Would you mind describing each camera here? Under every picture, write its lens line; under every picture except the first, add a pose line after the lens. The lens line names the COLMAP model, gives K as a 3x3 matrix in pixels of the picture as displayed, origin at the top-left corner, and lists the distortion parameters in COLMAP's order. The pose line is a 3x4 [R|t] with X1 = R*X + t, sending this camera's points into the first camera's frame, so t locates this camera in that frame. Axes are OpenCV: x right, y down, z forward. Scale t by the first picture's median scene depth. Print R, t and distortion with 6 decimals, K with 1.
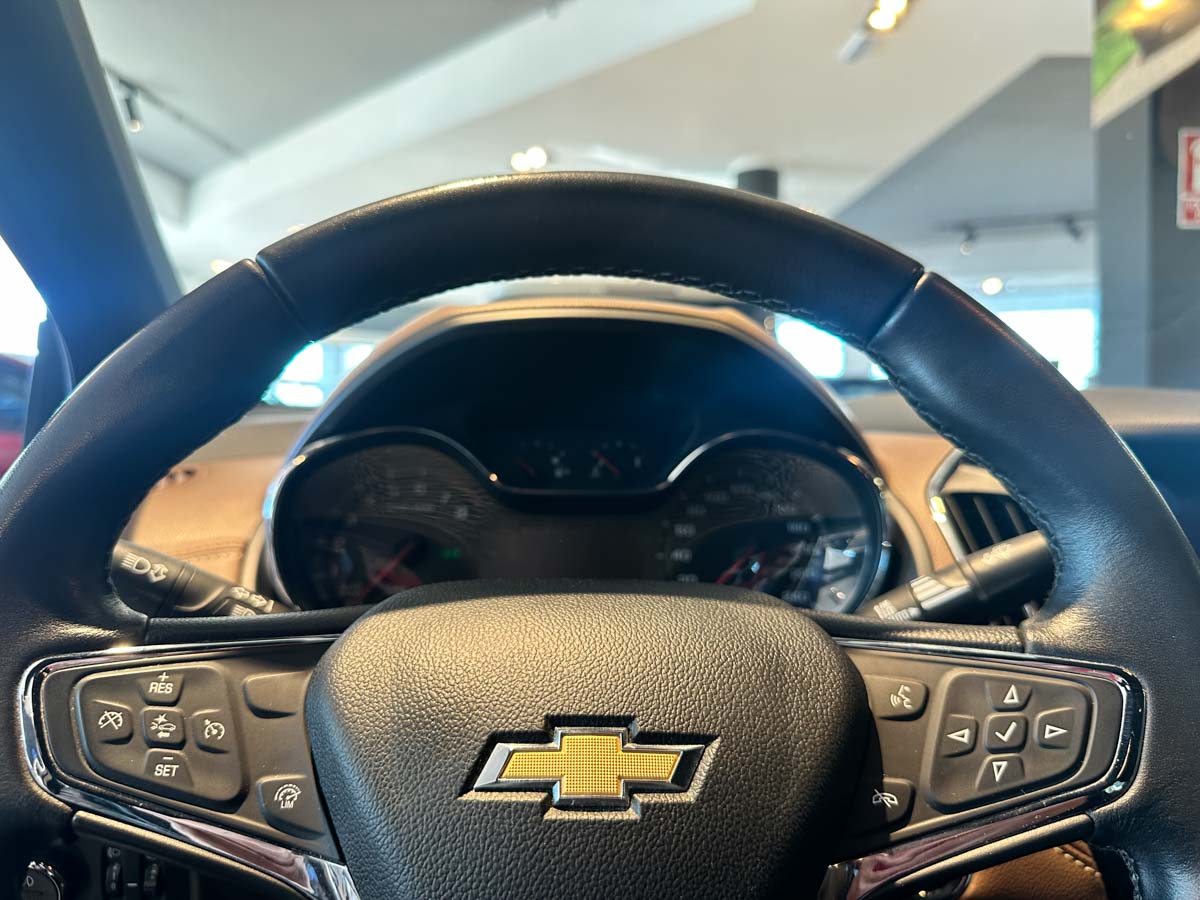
lens RADIAL K [[828.4, 0, 600.0], [0, 828.4, 450.0], [0, 0, 1]] dist [0.029099, -0.089030]
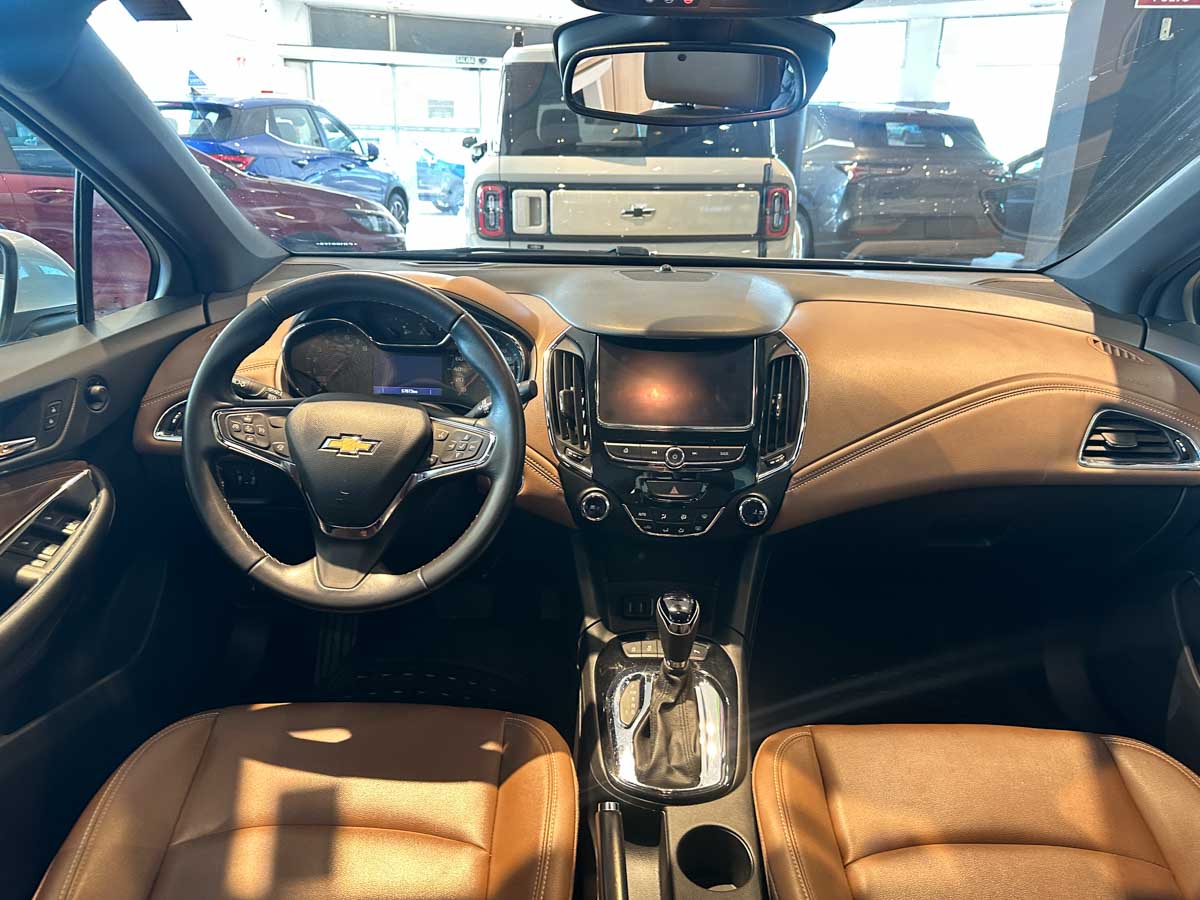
lens RADIAL K [[828.4, 0, 600.0], [0, 828.4, 450.0], [0, 0, 1]] dist [0.029099, -0.089030]
pose [[0.994058, 0.075171, -0.078732, 1.429225], [-0.044524, 0.940781, 0.336079, -0.957205], [0.099333, -0.330577, 0.938537, -2.536337]]
